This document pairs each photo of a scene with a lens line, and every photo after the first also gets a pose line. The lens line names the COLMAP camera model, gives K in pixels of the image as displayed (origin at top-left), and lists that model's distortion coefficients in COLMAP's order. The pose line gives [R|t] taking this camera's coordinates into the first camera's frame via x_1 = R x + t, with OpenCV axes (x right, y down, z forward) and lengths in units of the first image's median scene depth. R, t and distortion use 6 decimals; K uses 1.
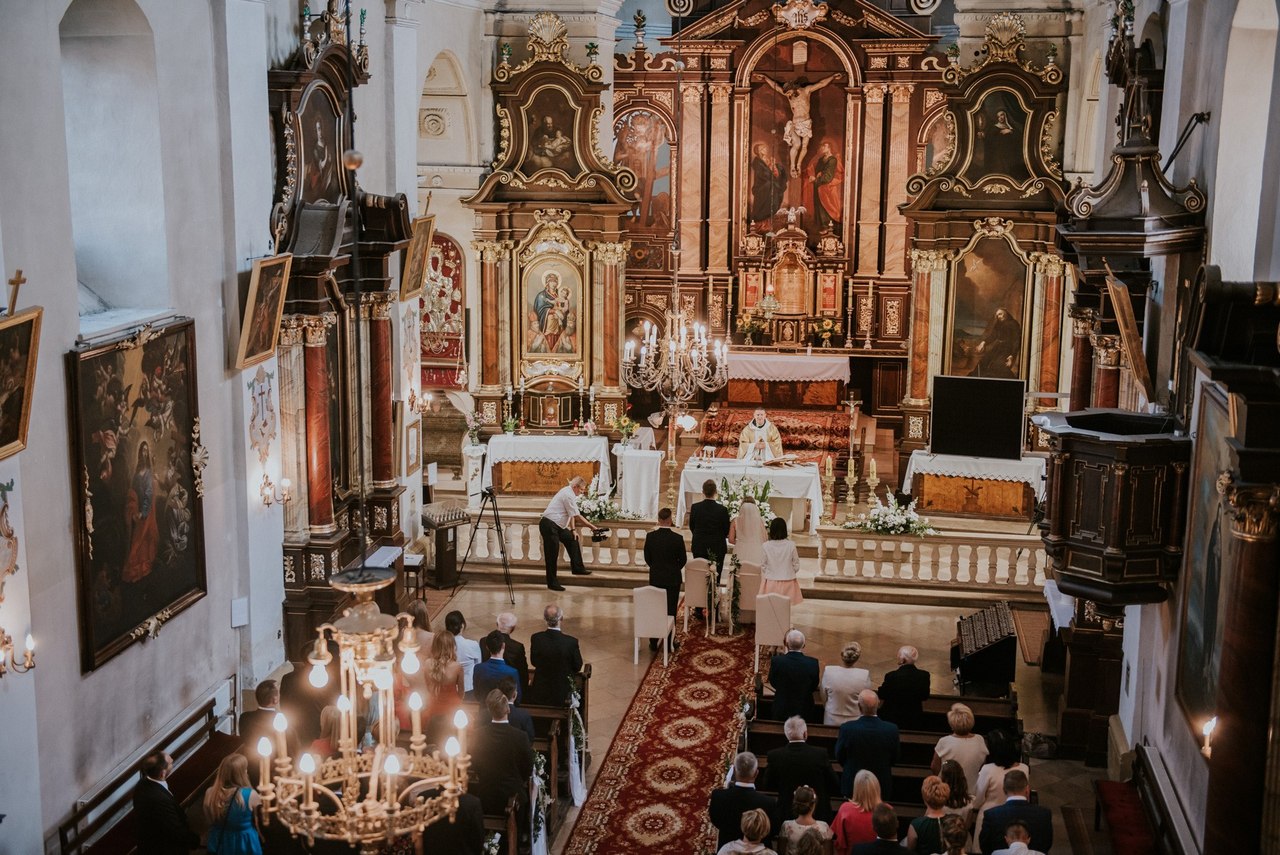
lens RADIAL K [[1672.1, 0, 639.3], [0, 1672.1, 428.2], [0, 0, 1]] dist [-0.012560, 0.000000]
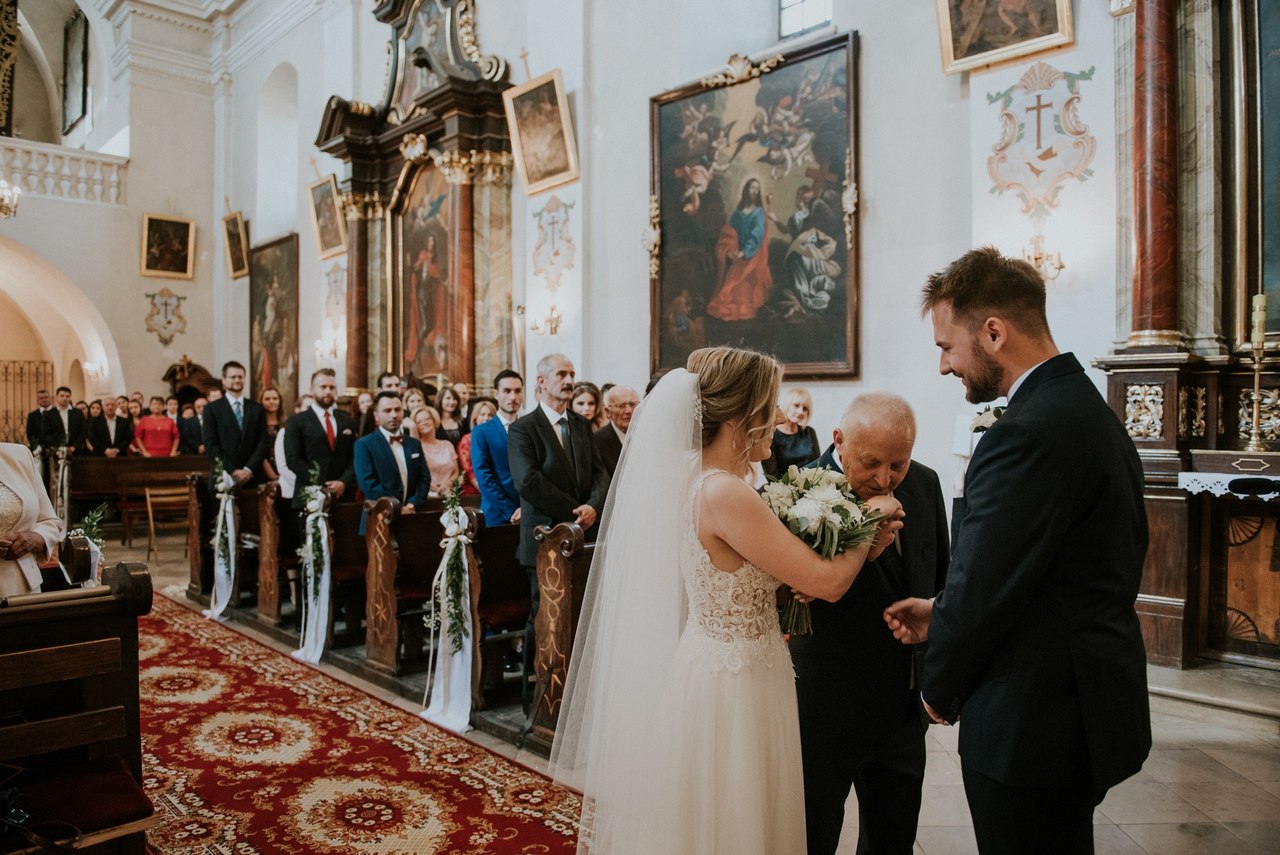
lens RADIAL K [[895.9, 0, 640.4], [0, 895.9, 427.1], [0, 0, 1]] dist [-0.005511, 0.000745]
pose [[-0.590721, -0.007219, -0.806844, 0.164892], [-0.172231, 0.978042, 0.117346, 0.100690], [0.788280, 0.208282, -0.578993, 1.287035]]
